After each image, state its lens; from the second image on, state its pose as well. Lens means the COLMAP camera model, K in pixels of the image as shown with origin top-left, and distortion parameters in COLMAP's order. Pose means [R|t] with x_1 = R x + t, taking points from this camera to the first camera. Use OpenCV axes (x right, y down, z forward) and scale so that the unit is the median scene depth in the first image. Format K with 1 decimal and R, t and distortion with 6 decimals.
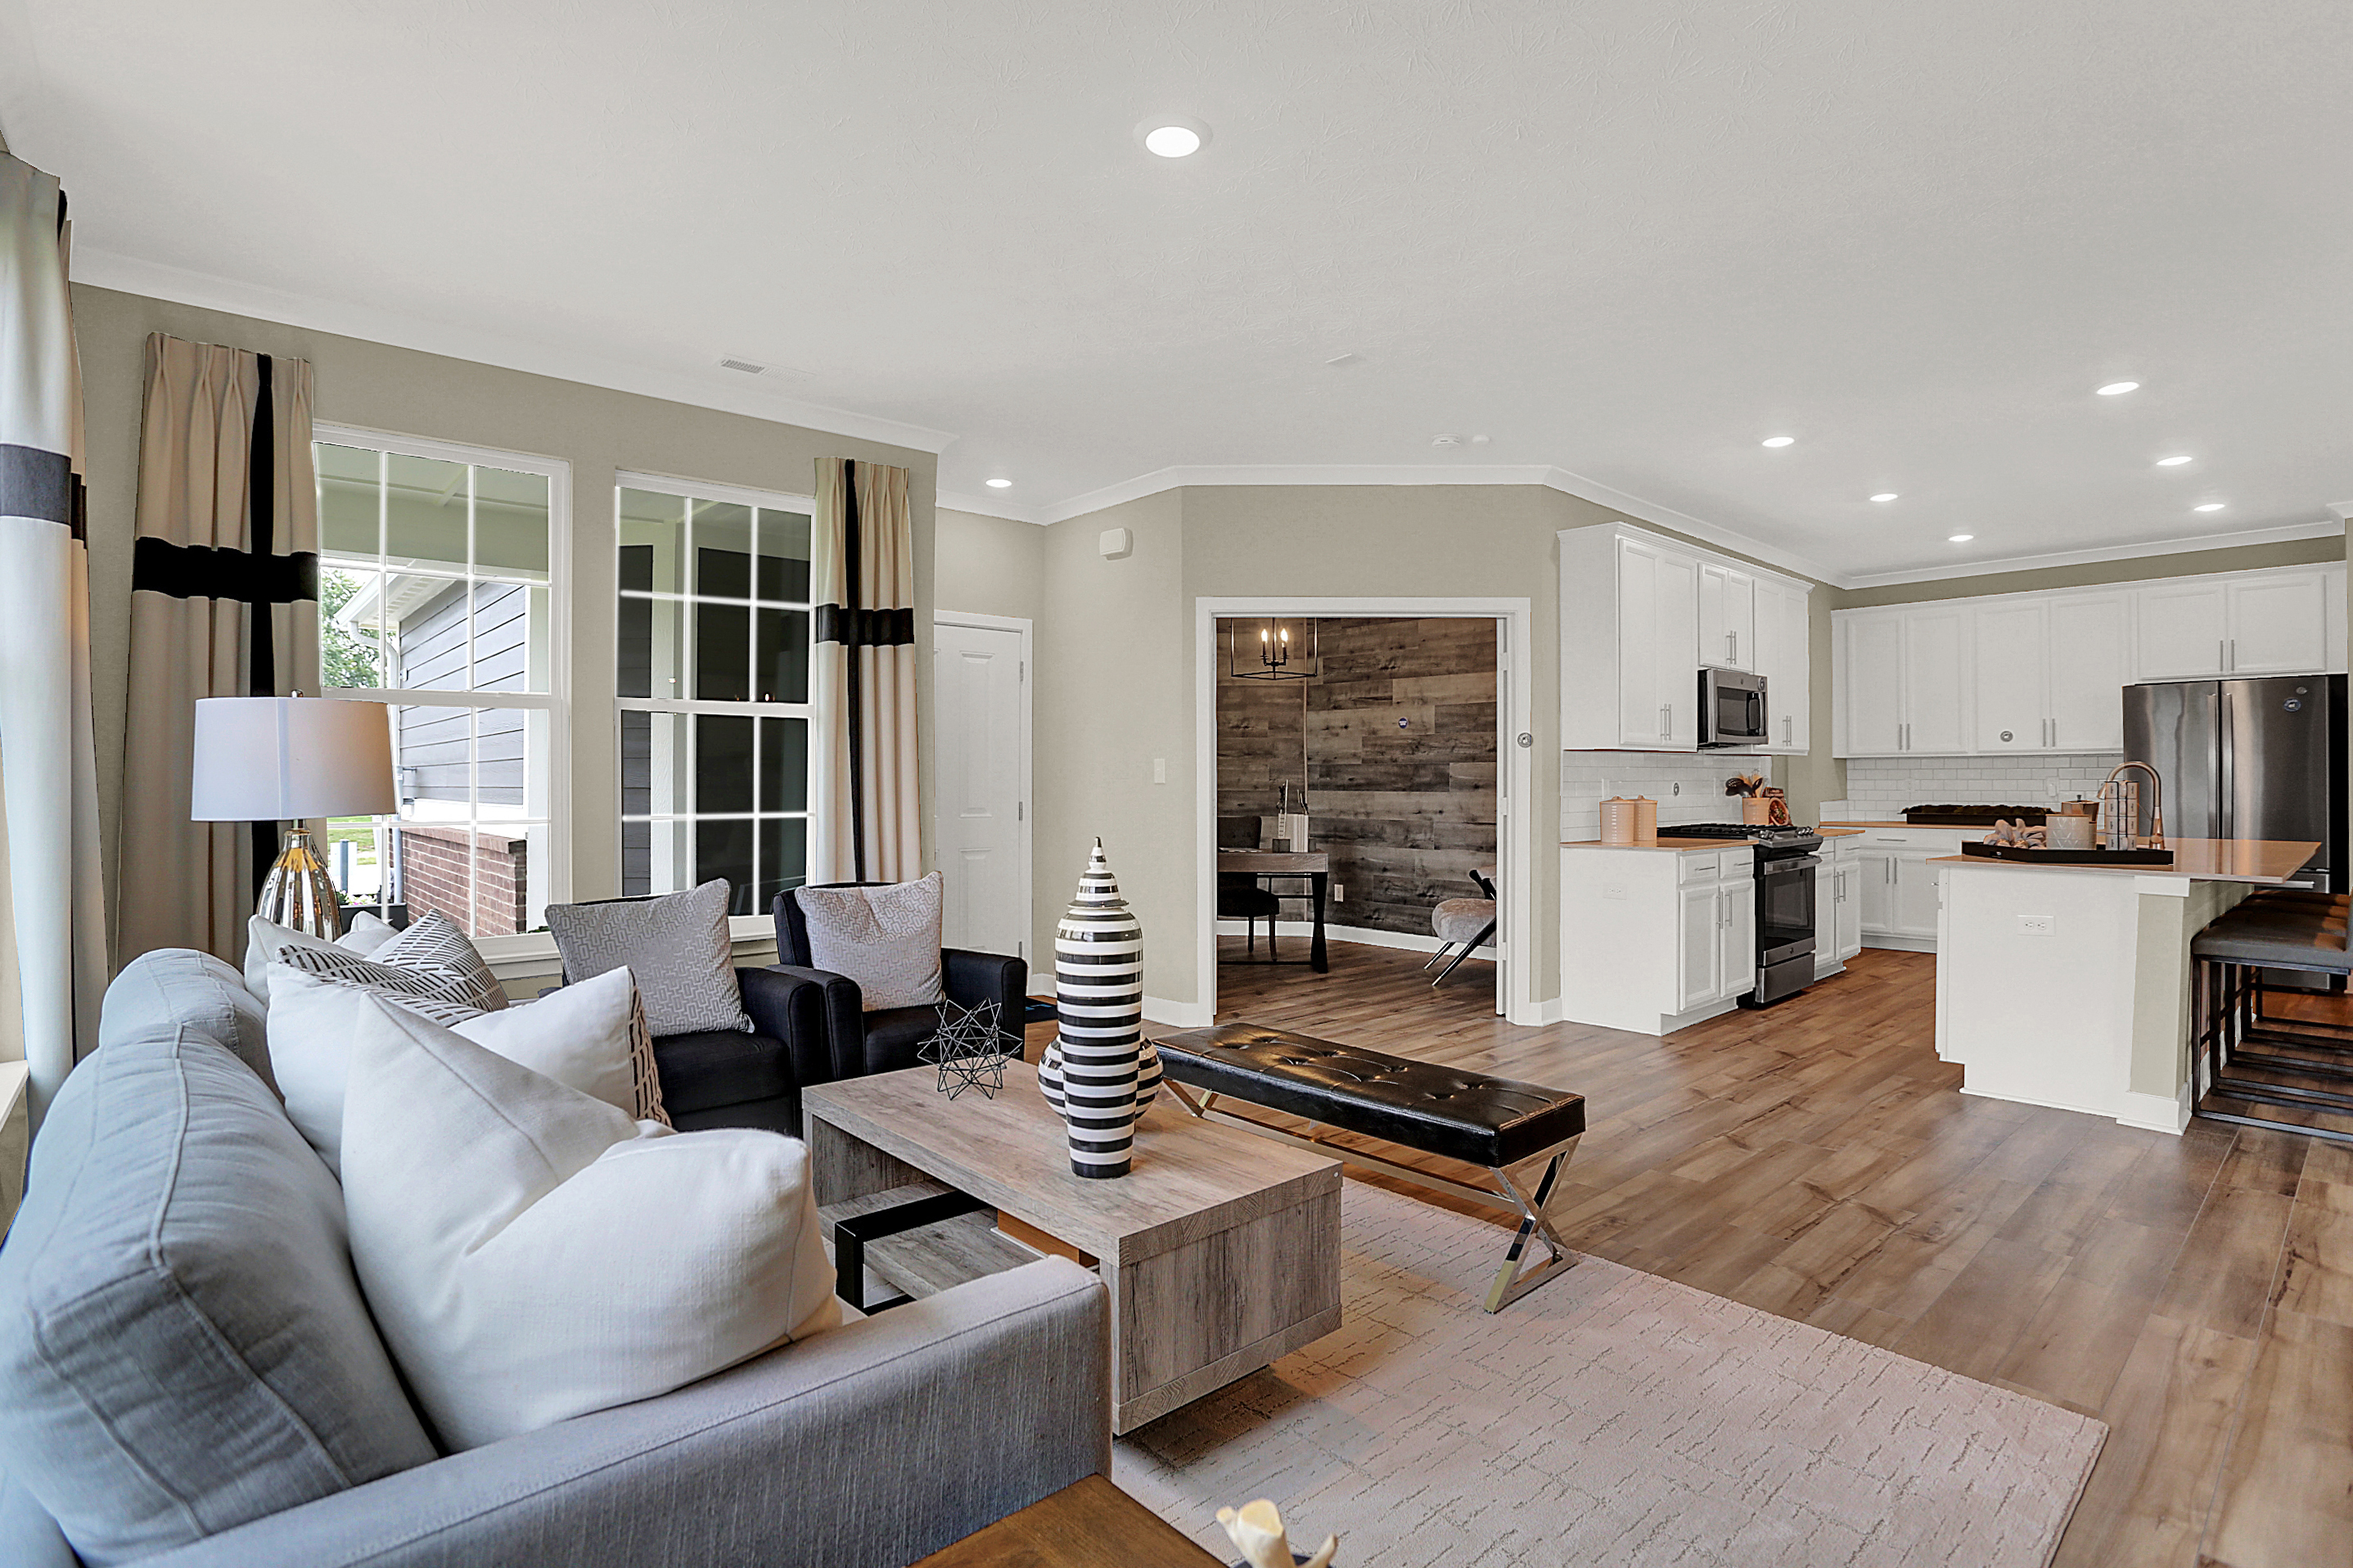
lens RADIAL K [[1154.0, 0, 1183.5], [0, 1154.0, 772.3], [0, 0, 1]] dist [-0.066842, 0.025949]
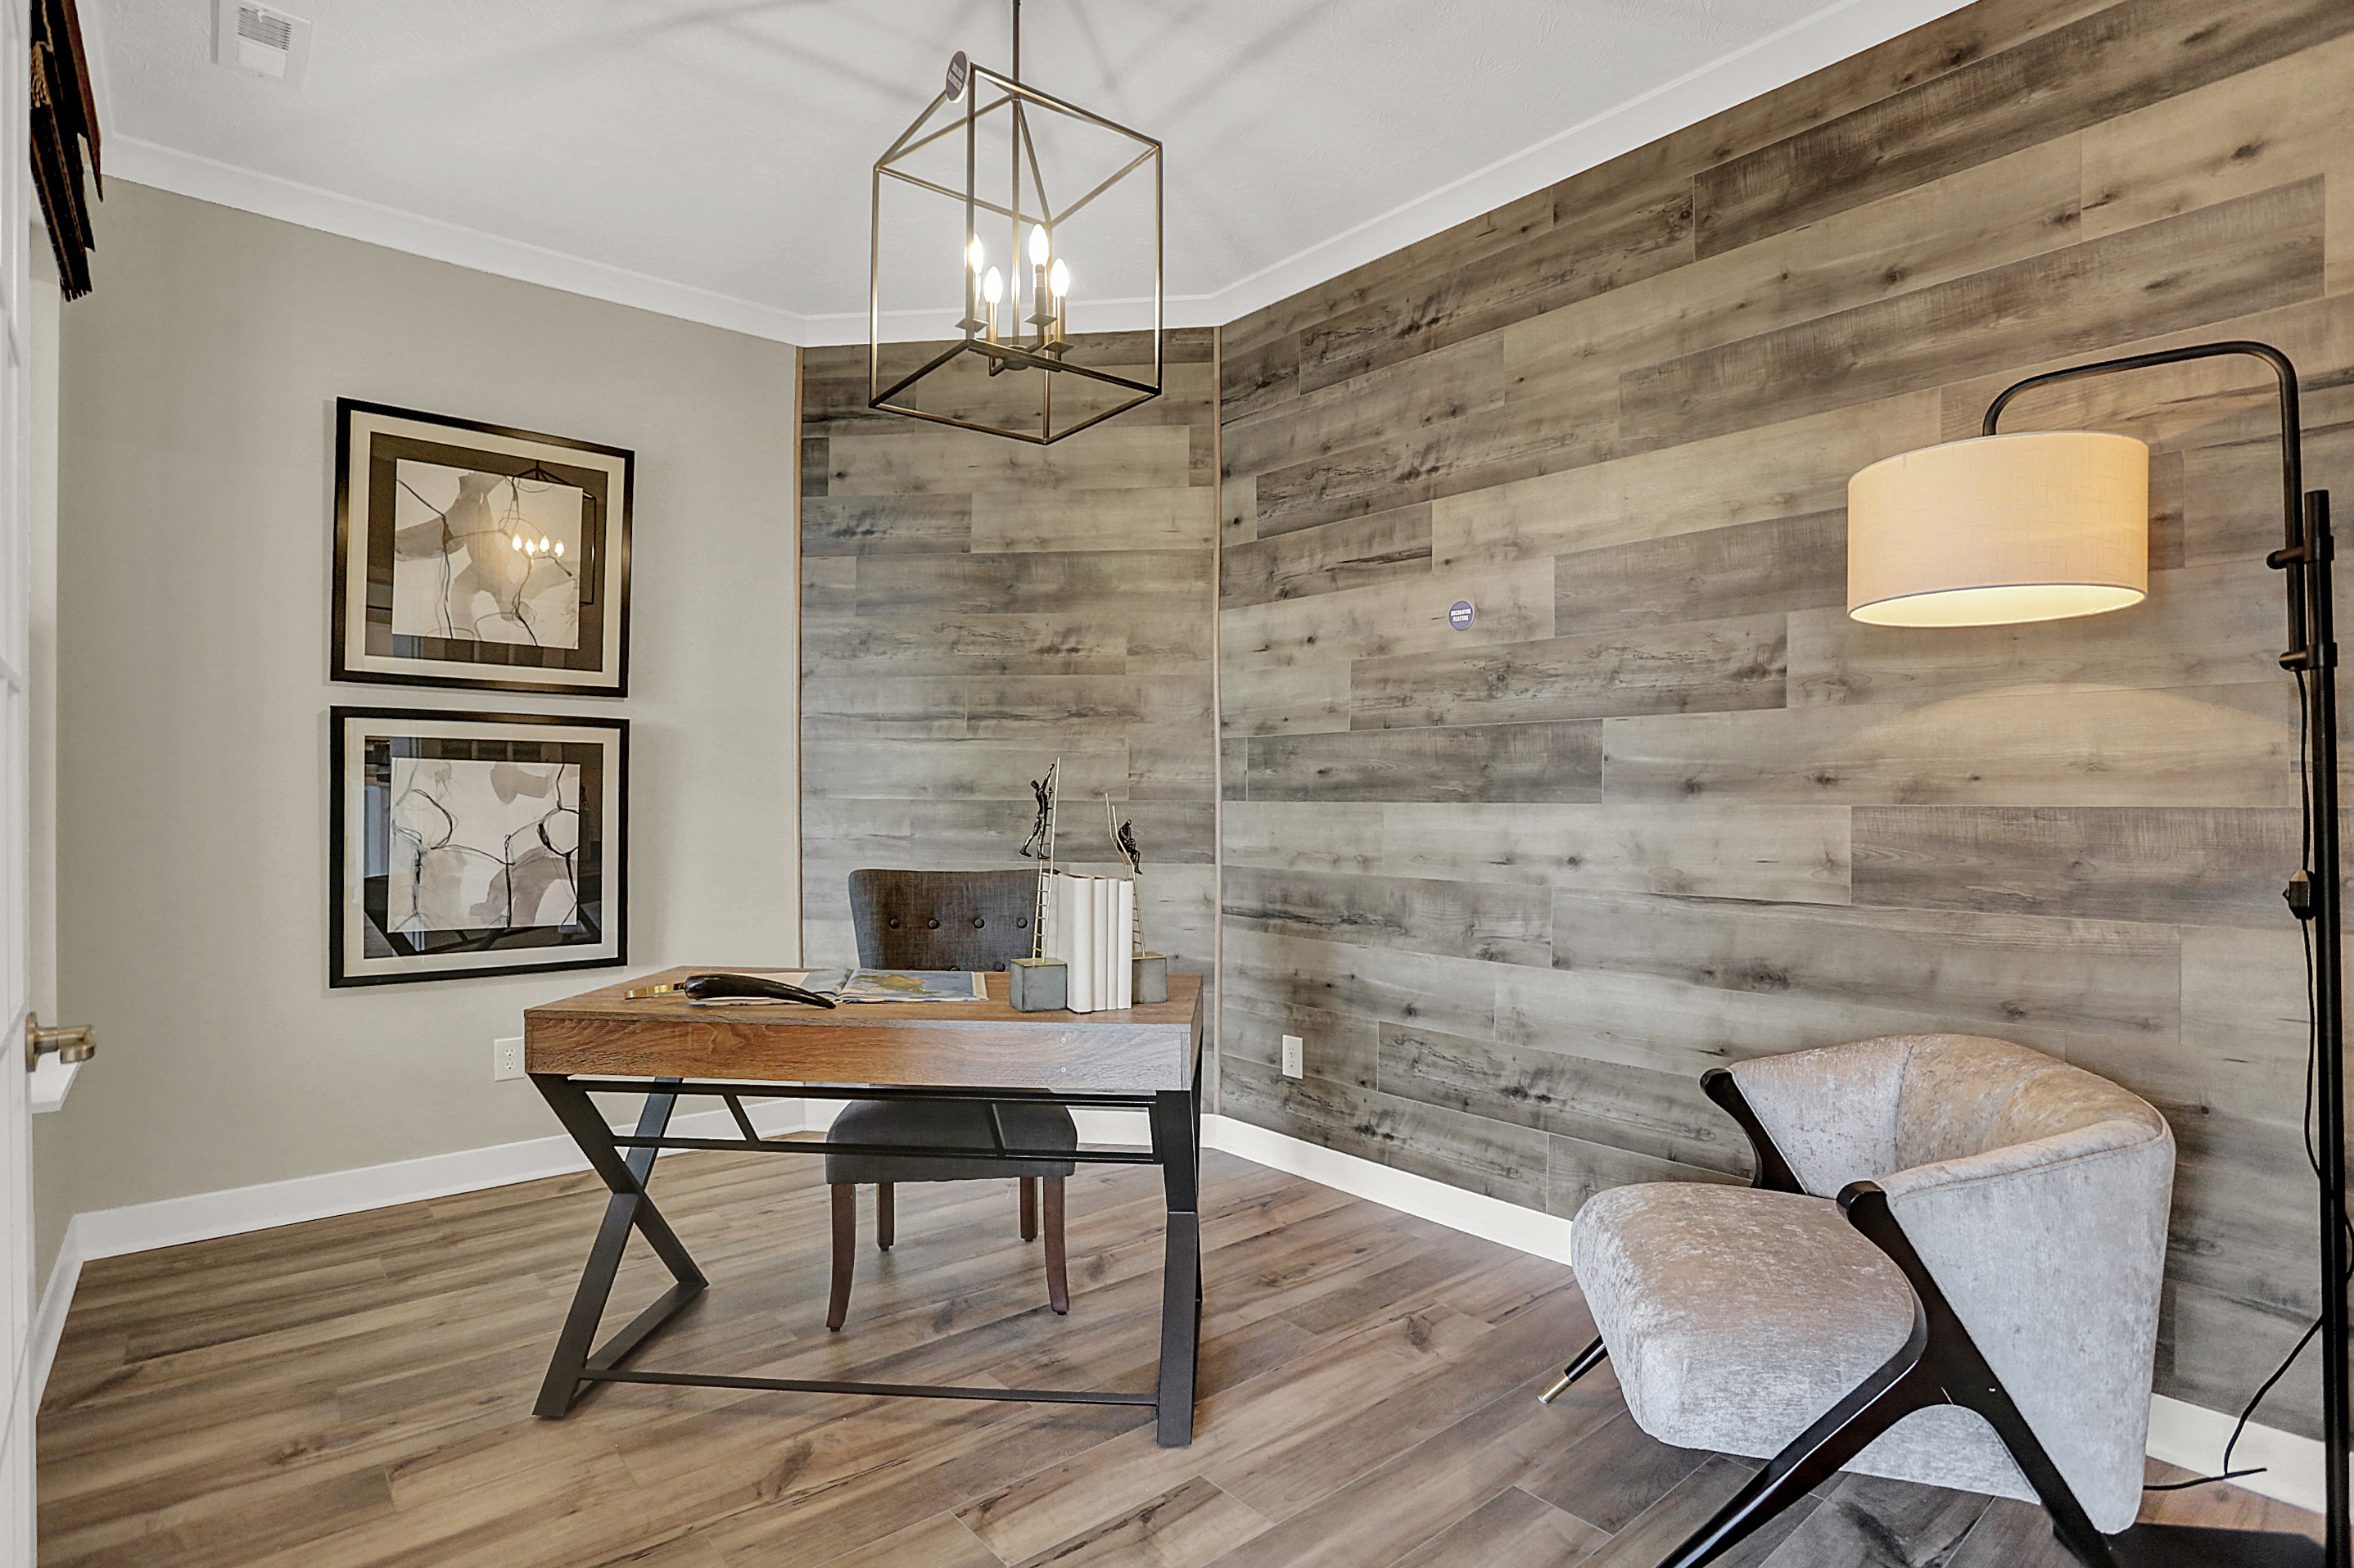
lens RADIAL K [[1171.5, 0, 1145.9], [0, 1171.5, 795.4], [0, 0, 1]] dist [-0.053380, 0.020276]
pose [[0.998952, 0.000828, -0.045766, 0.129413], [-0.000624, 0.999990, 0.004486, 0.015336], [0.045769, -0.004452, 0.998942, 0.750978]]
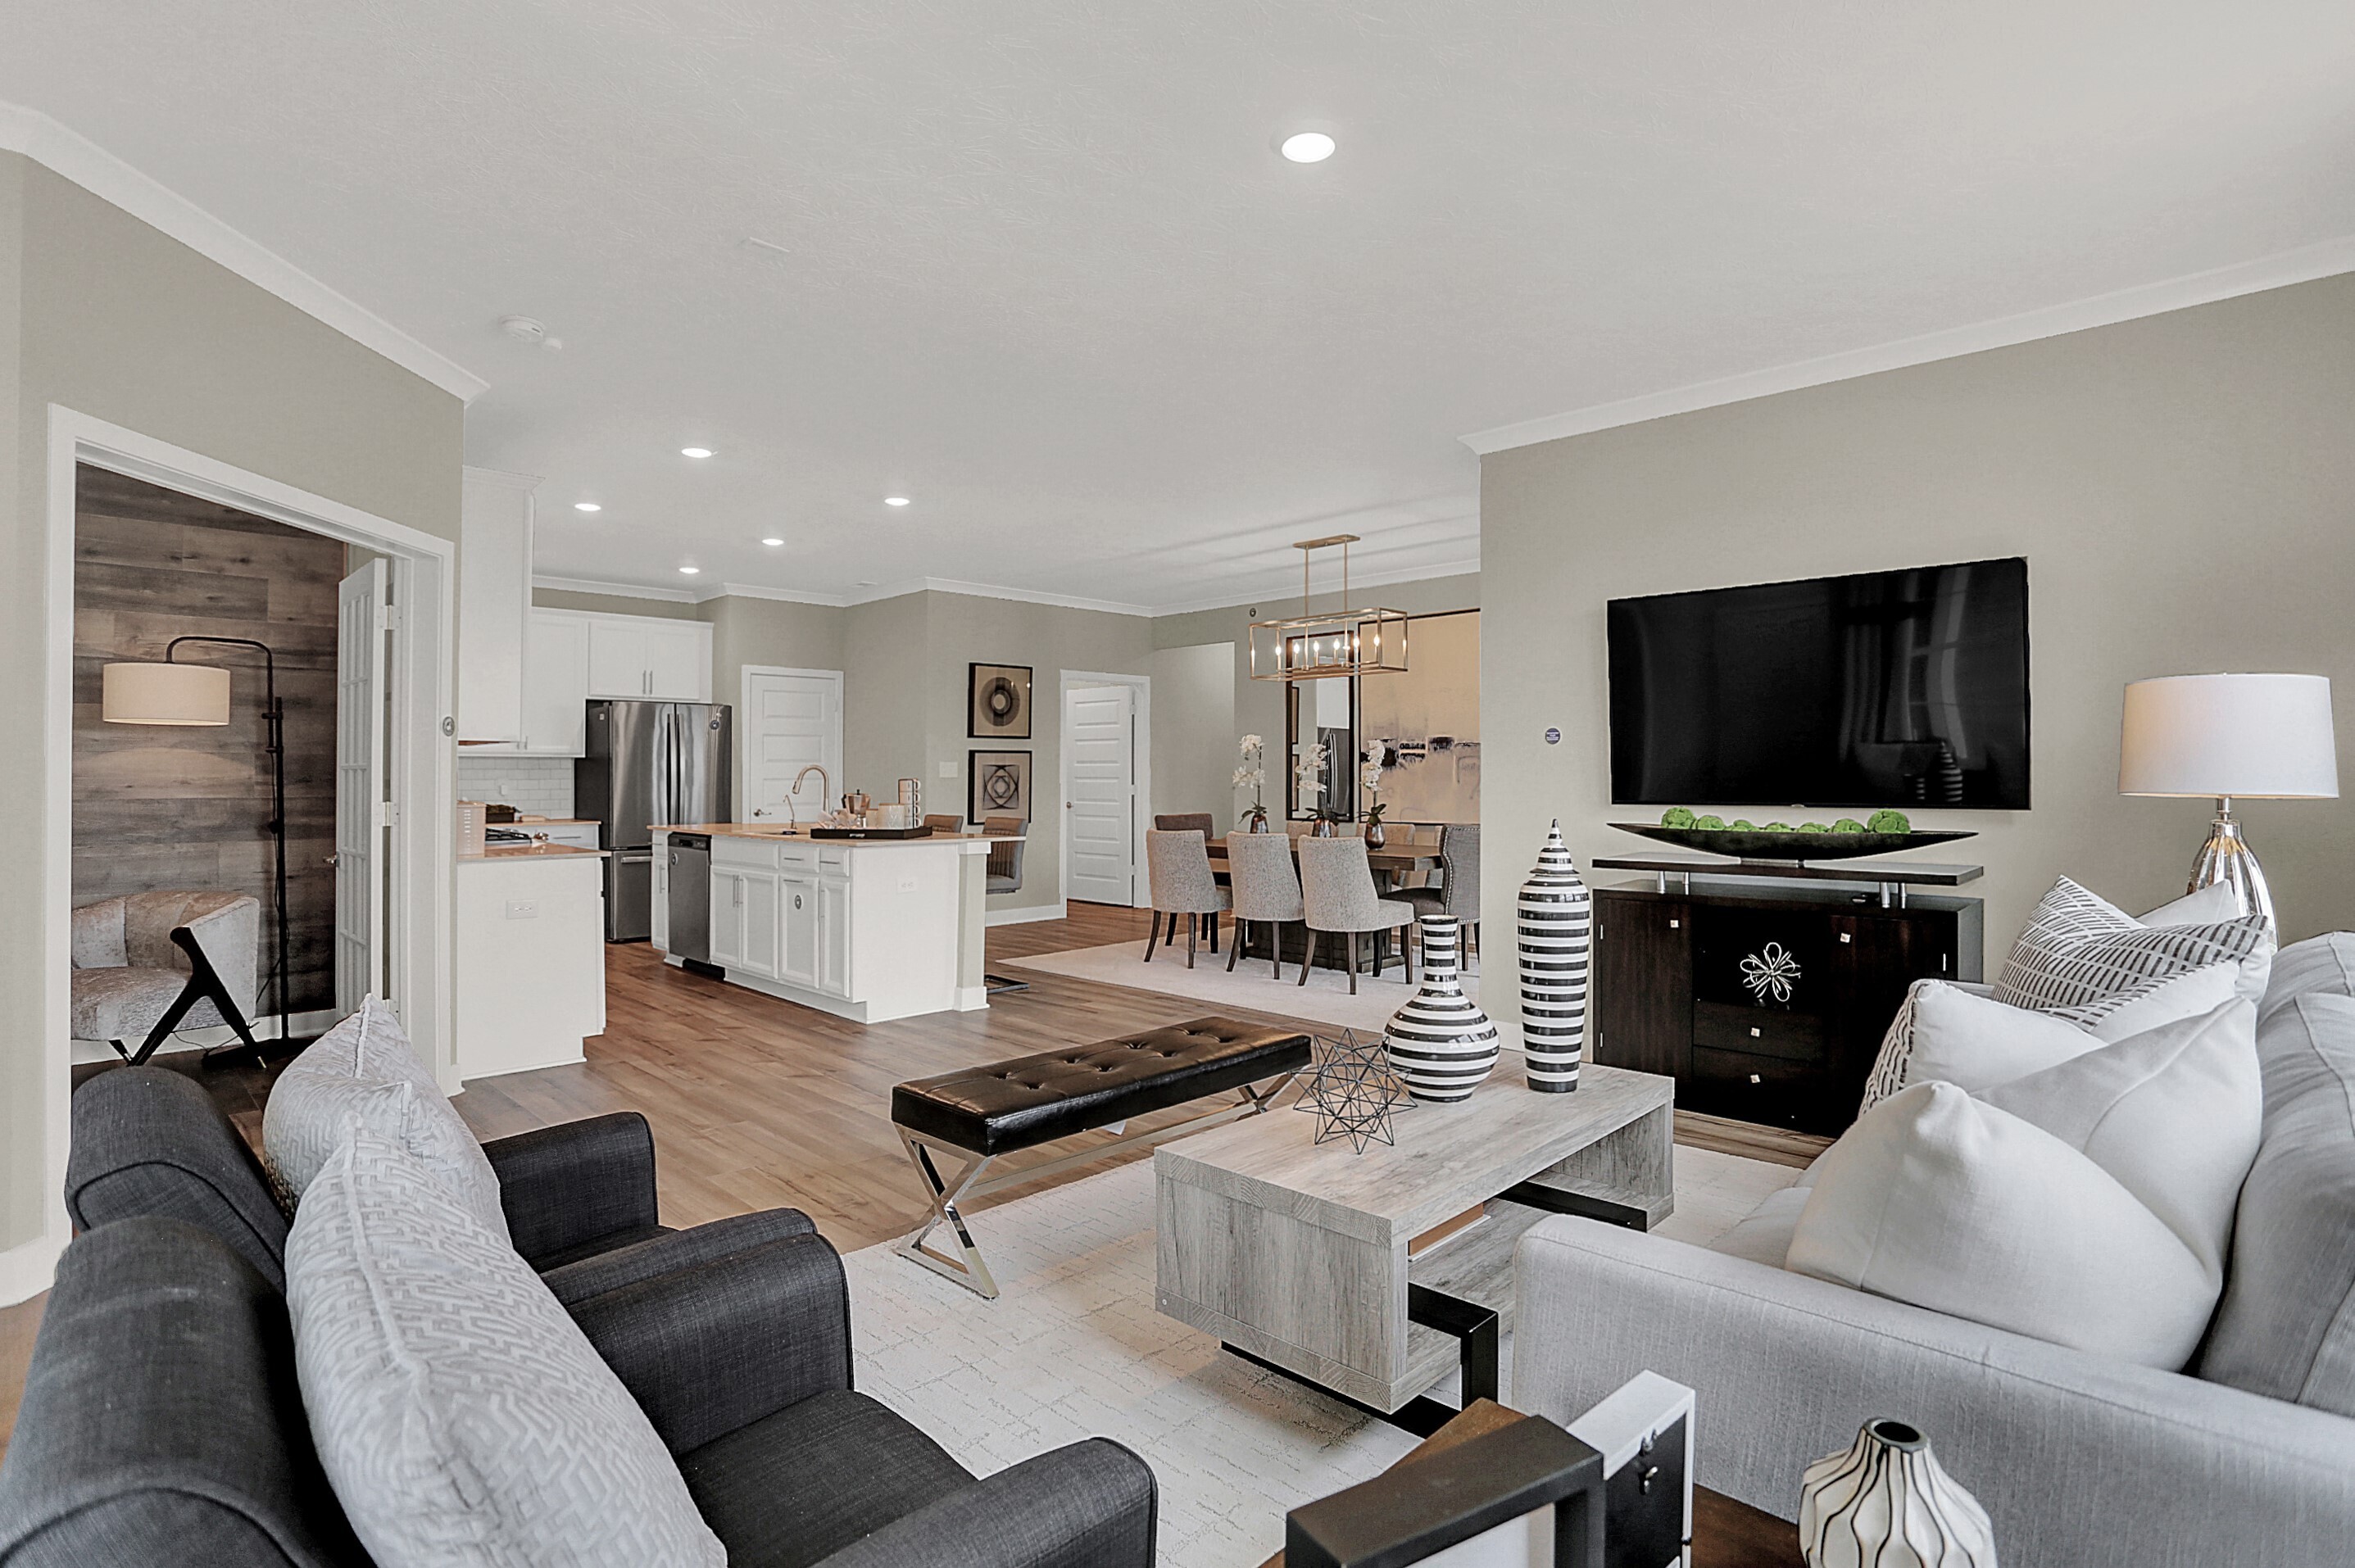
lens RADIAL K [[1154.9, 0, 1184.5], [0, 1154.9, 772.3], [0, 0, 1]] dist [-0.066842, 0.025949]
pose [[-0.055862, 0.006388, 0.998418, -0.393758], [-0.003682, 0.999971, -0.006604, 0.004874], [-0.998432, -0.004045, -0.055837, 0.450910]]
